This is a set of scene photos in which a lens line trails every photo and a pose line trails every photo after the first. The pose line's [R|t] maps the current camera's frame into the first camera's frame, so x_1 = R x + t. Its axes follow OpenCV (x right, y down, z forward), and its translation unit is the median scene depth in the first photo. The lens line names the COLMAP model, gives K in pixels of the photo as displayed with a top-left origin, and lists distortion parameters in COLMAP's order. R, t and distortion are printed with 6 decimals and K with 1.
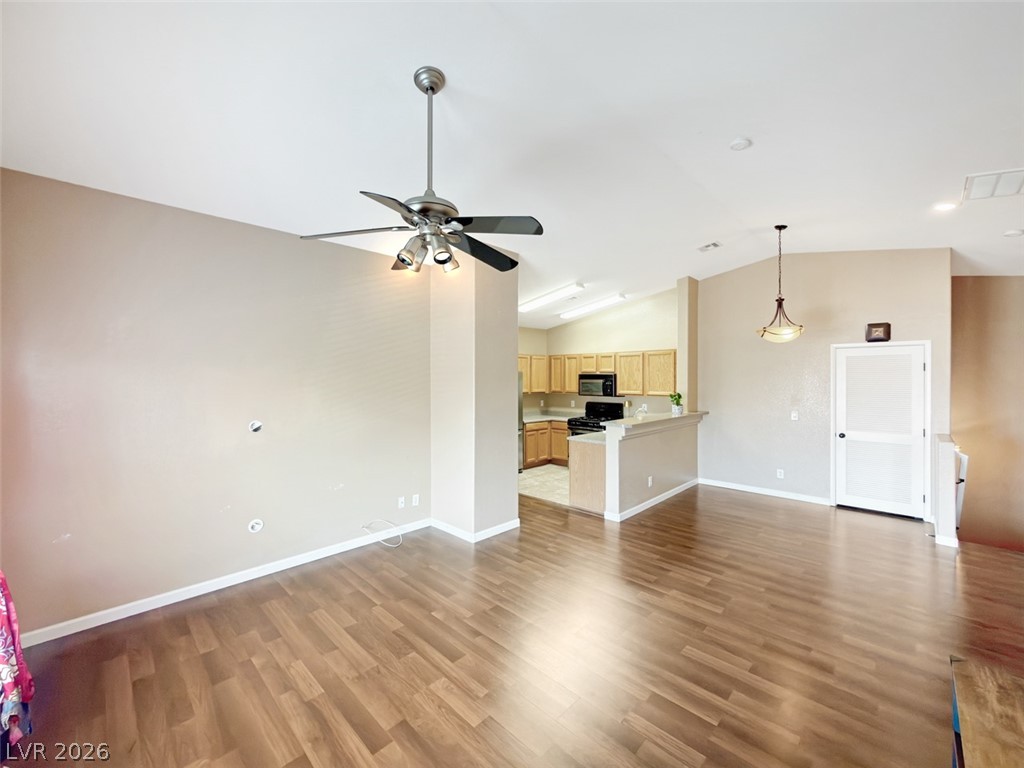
lens RADIAL K [[410.8, 0, 514.0], [0, 410.8, 378.7], [0, 0, 1]] dist [-0.001702, -0.000119]
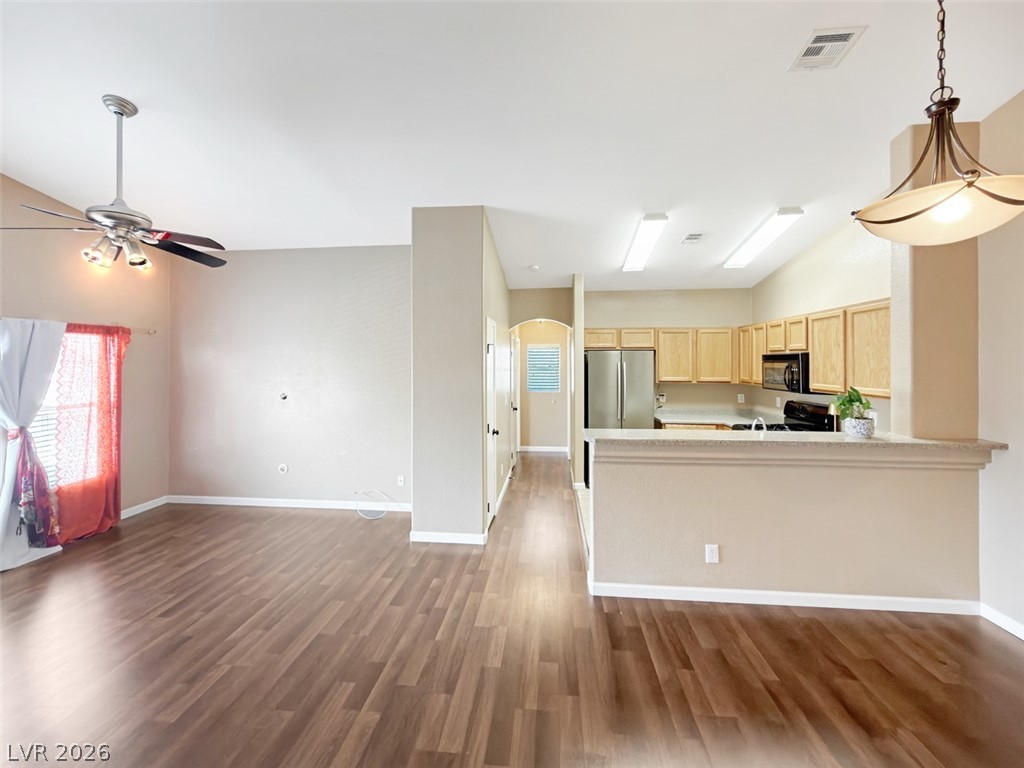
lens RADIAL K [[416.2, 0, 517.5], [0, 416.2, 358.9], [0, 0, 1]] dist [0.000517, -0.000026]
pose [[0.627280, -0.006950, -0.778763, 0.438919], [-0.001182, 0.999951, -0.009876, 0.002735], [0.778793, 0.007116, 0.627241, 0.344233]]
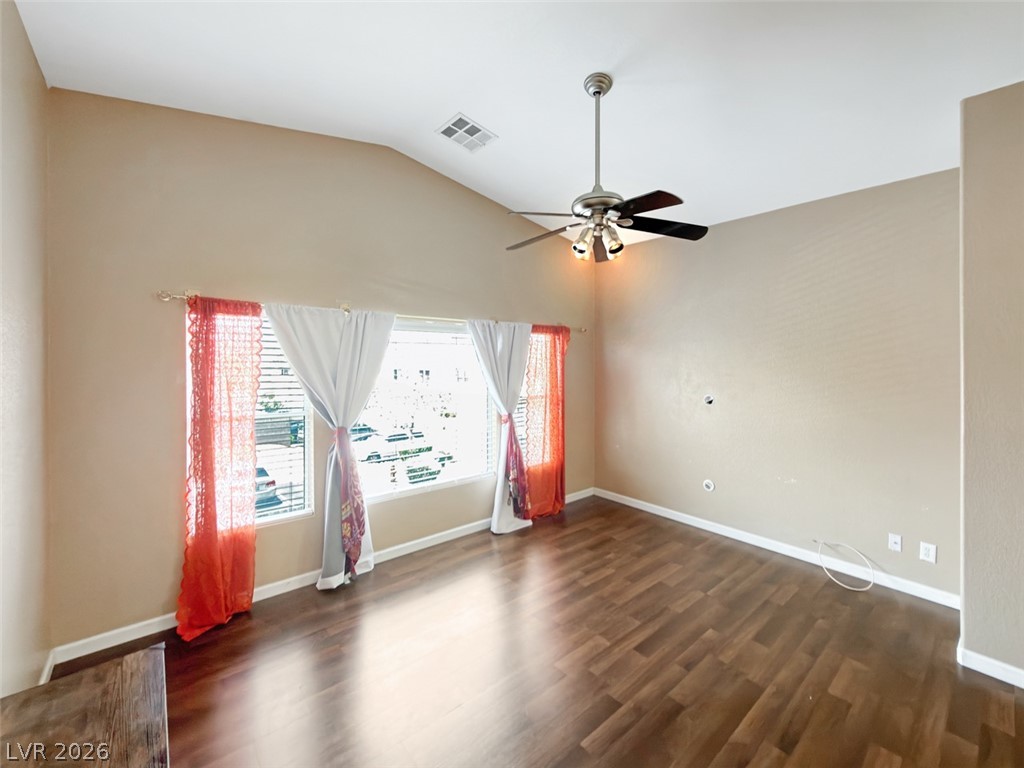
lens RADIAL K [[426.1, 0, 512.6], [0, 426.1, 356.4], [0, 0, 1]] dist [-0.000713, -0.000234]
pose [[-0.101956, -0.003538, -0.994783, 0.290758], [-0.005123, 0.999982, -0.003031, 0.001118], [0.994776, 0.004787, -0.101972, 0.267952]]
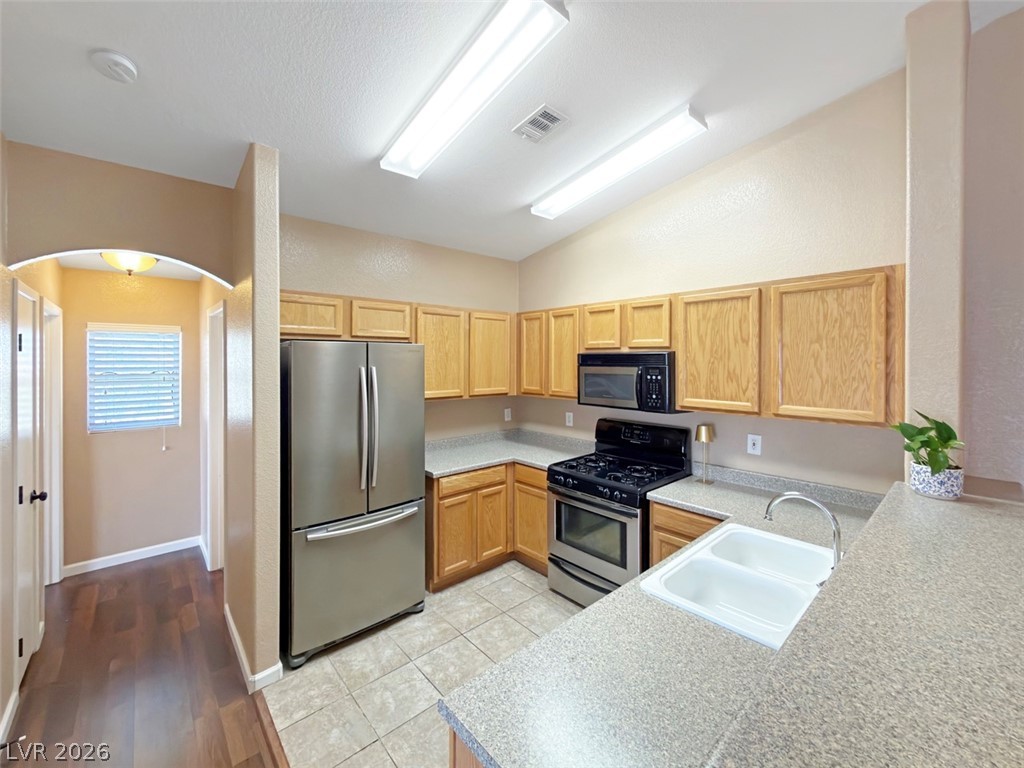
lens RADIAL K [[421.5, 0, 507.7], [0, 421.5, 362.2], [0, 0, 1]] dist [-0.000514, -0.000091]
pose [[0.996165, 0.000428, -0.087496, 0.132054], [-0.000089, 0.999992, 0.003875, -0.003910], [0.087497, -0.003852, 0.996157, 0.607888]]
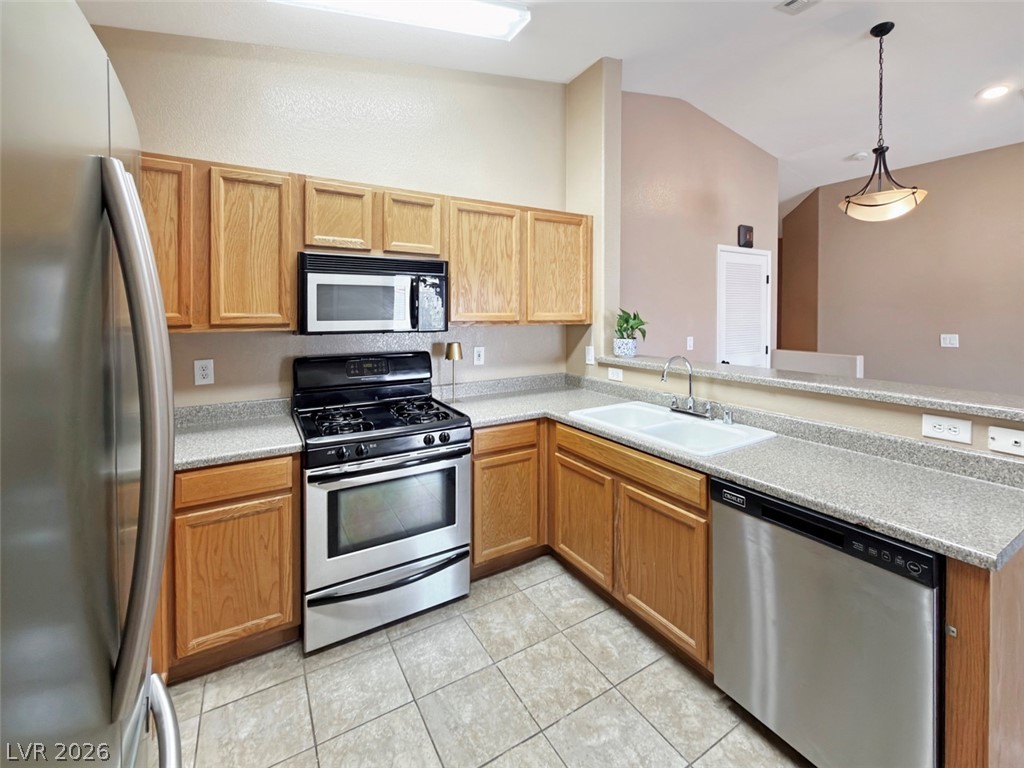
lens RADIAL K [[447.9, 0, 531.7], [0, 447.9, 314.6], [0, 0, 1]] dist [-0.000687, -0.000134]
pose [[0.243079, -0.008561, 0.969969, -0.081173], [0.003250, 0.999963, 0.008012, 0.027883], [-0.970001, 0.001205, 0.243097, 0.845827]]
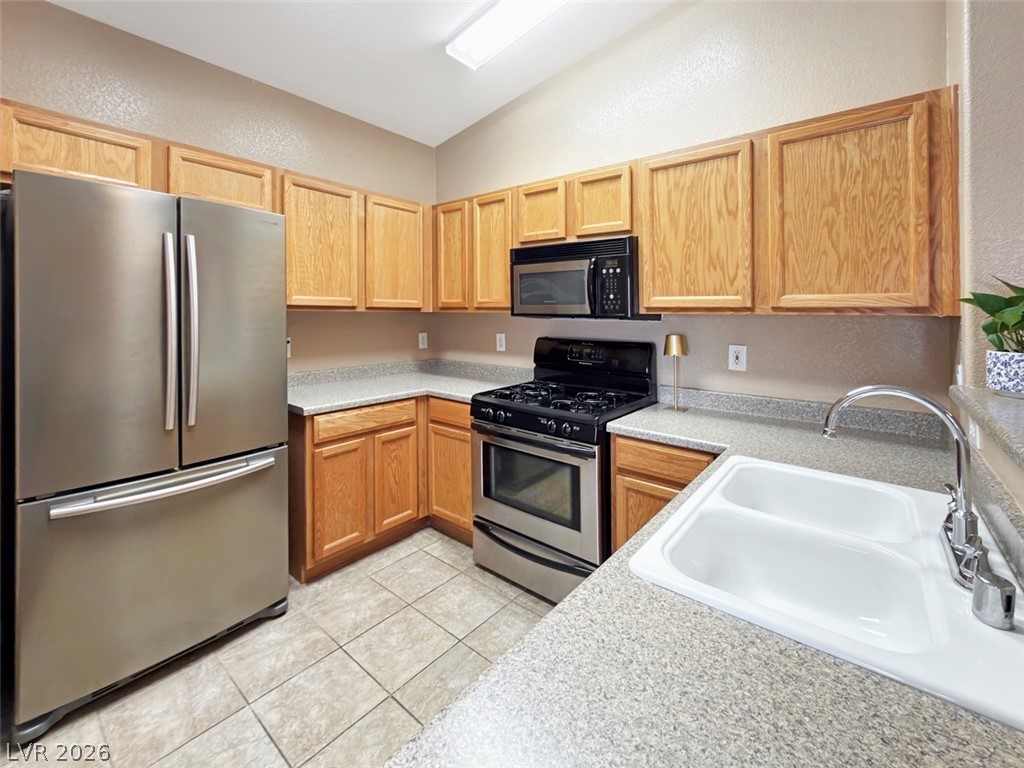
lens RADIAL K [[459.7, 0, 488.5], [0, 459.7, 302.3], [0, 0, 1]] dist [0.000682, -0.000125]
pose [[0.999578, -0.007473, 0.028076, 0.138627], [0.007651, 0.999951, -0.006249, 0.034037], [-0.028028, 0.006461, 0.999586, 0.691008]]
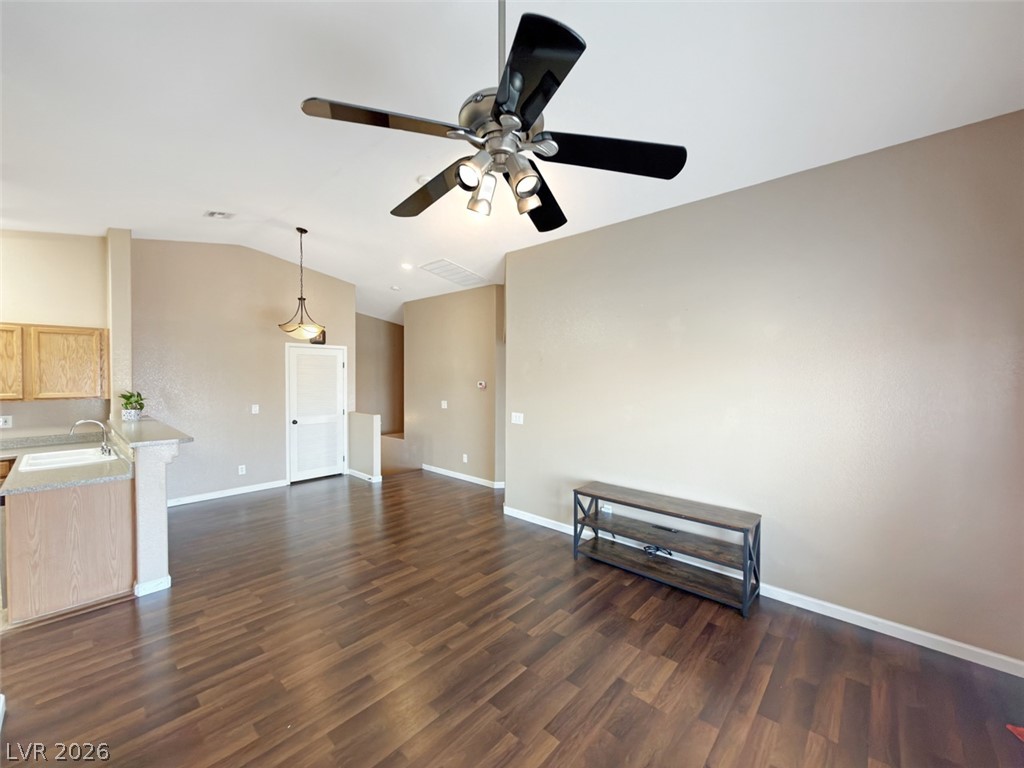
lens RADIAL K [[405.8, 0, 512.0], [0, 405.8, 384.0], [0, 0, 1]] dist [0.002176, 0.000269]
pose [[-0.024698, -0.022213, 0.999448, -0.269213], [-0.003229, 0.999750, 0.022140, 0.002398], [-0.999690, -0.002680, -0.024763, 0.303358]]
